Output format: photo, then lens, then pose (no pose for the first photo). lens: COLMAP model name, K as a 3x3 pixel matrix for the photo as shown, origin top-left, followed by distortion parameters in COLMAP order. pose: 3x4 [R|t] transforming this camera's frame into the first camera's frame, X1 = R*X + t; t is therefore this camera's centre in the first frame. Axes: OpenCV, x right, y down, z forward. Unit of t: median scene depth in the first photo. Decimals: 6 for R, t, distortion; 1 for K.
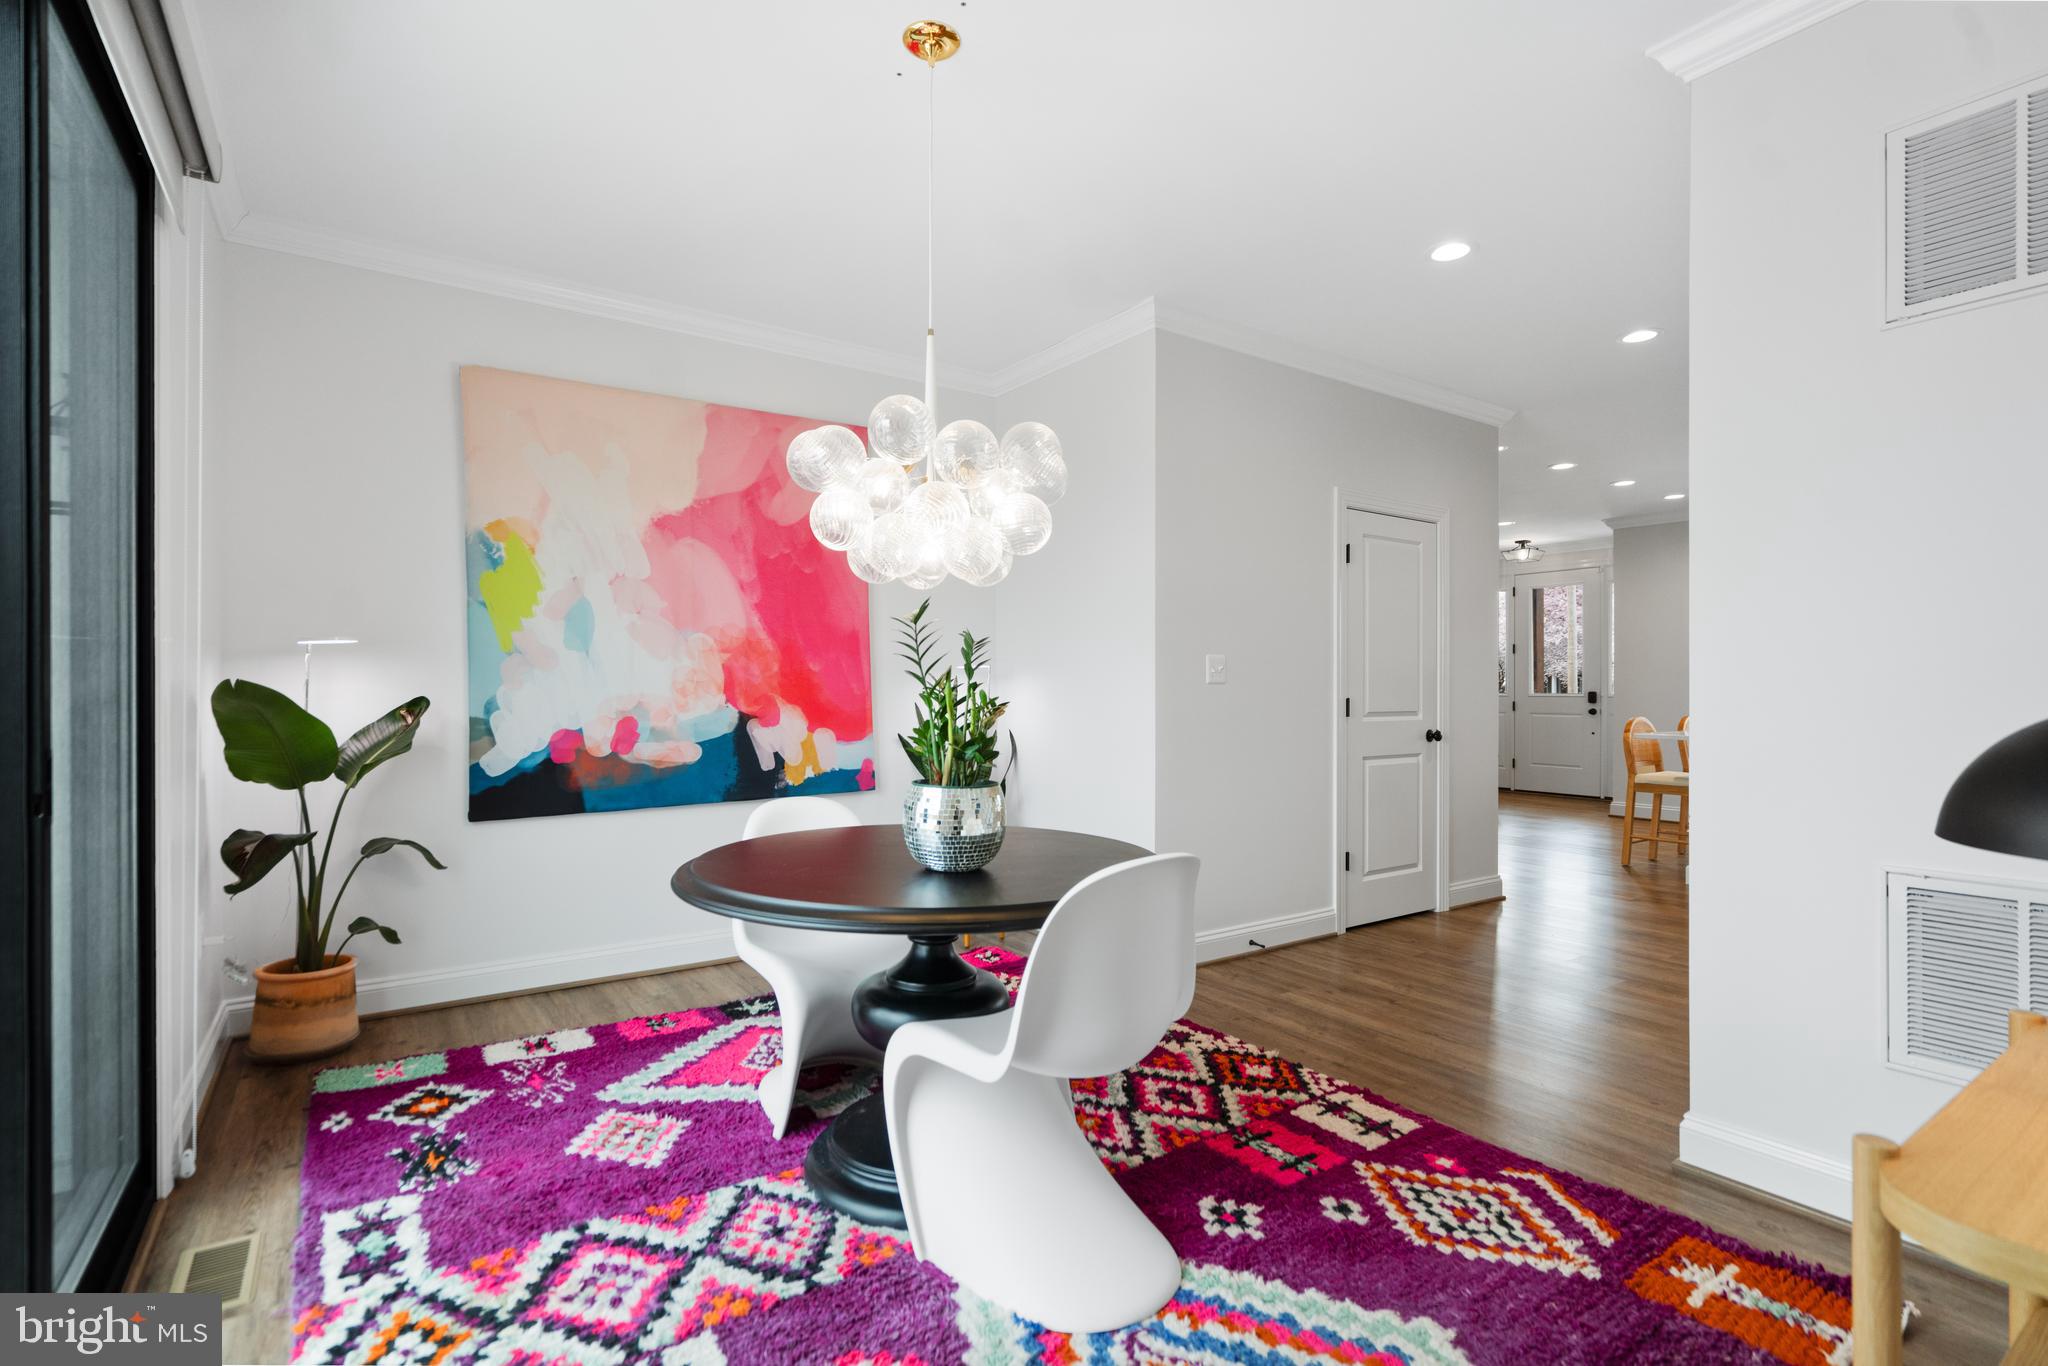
lens RADIAL K [[950.1, 0, 1014.7], [0, 950.1, 689.5], [0, 0, 1]] dist [0.001615, 0.000034]
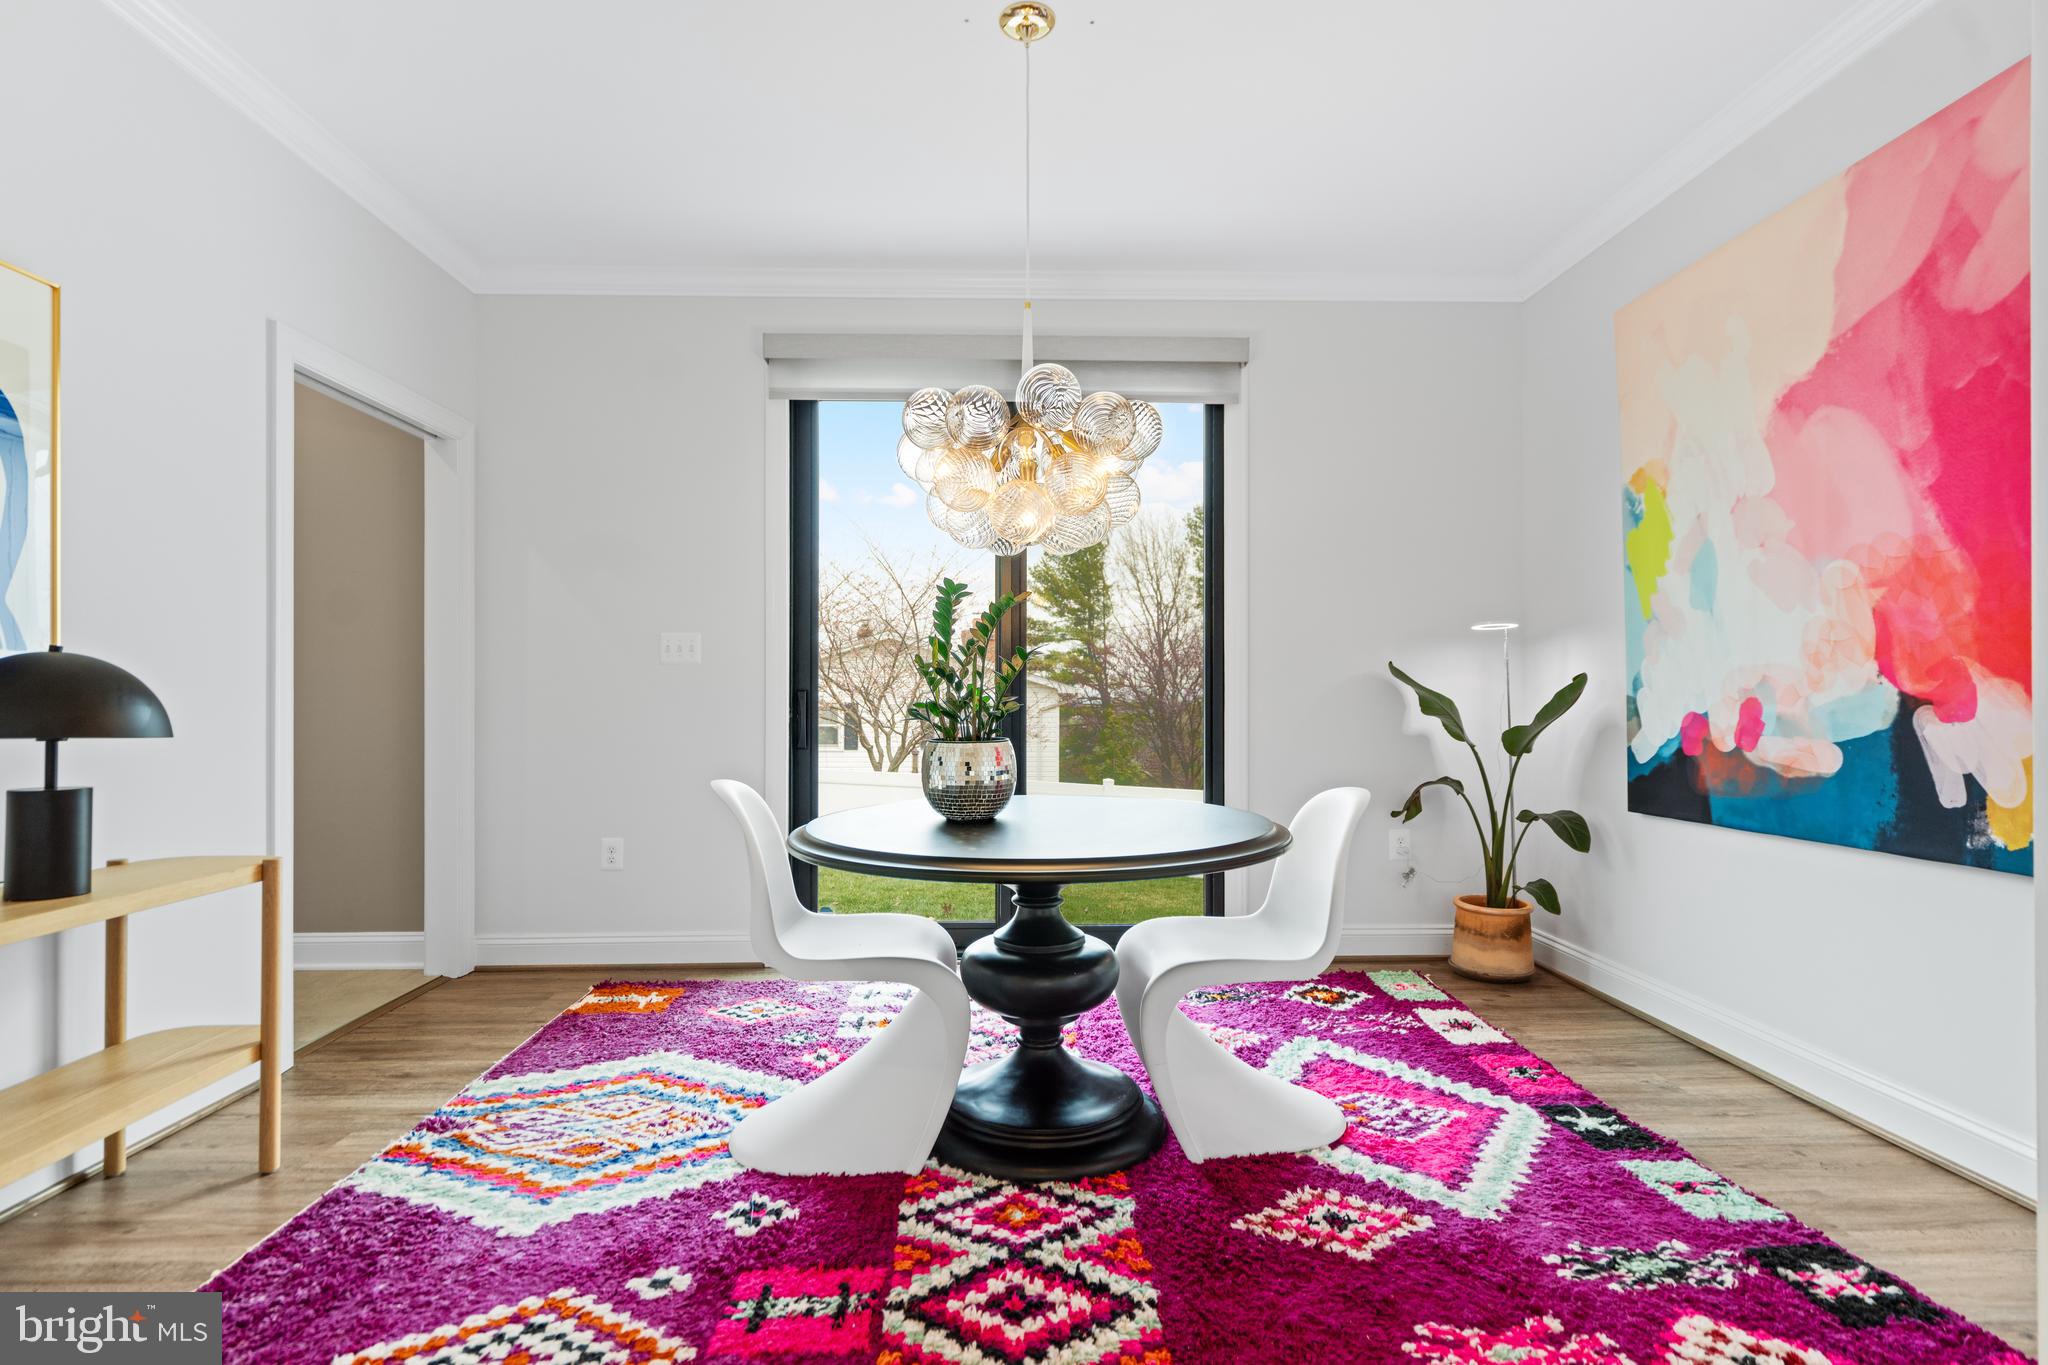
lens RADIAL K [[996.3, 0, 1022.1], [0, 996.3, 691.5], [0, 0, 1]] dist [0.003381, 0.000022]
pose [[-0.526977, -0.002805, -0.849875, 0.505671], [0.001076, 0.999992, -0.003967, 0.027090], [0.849879, -0.003005, -0.526970, 0.954209]]
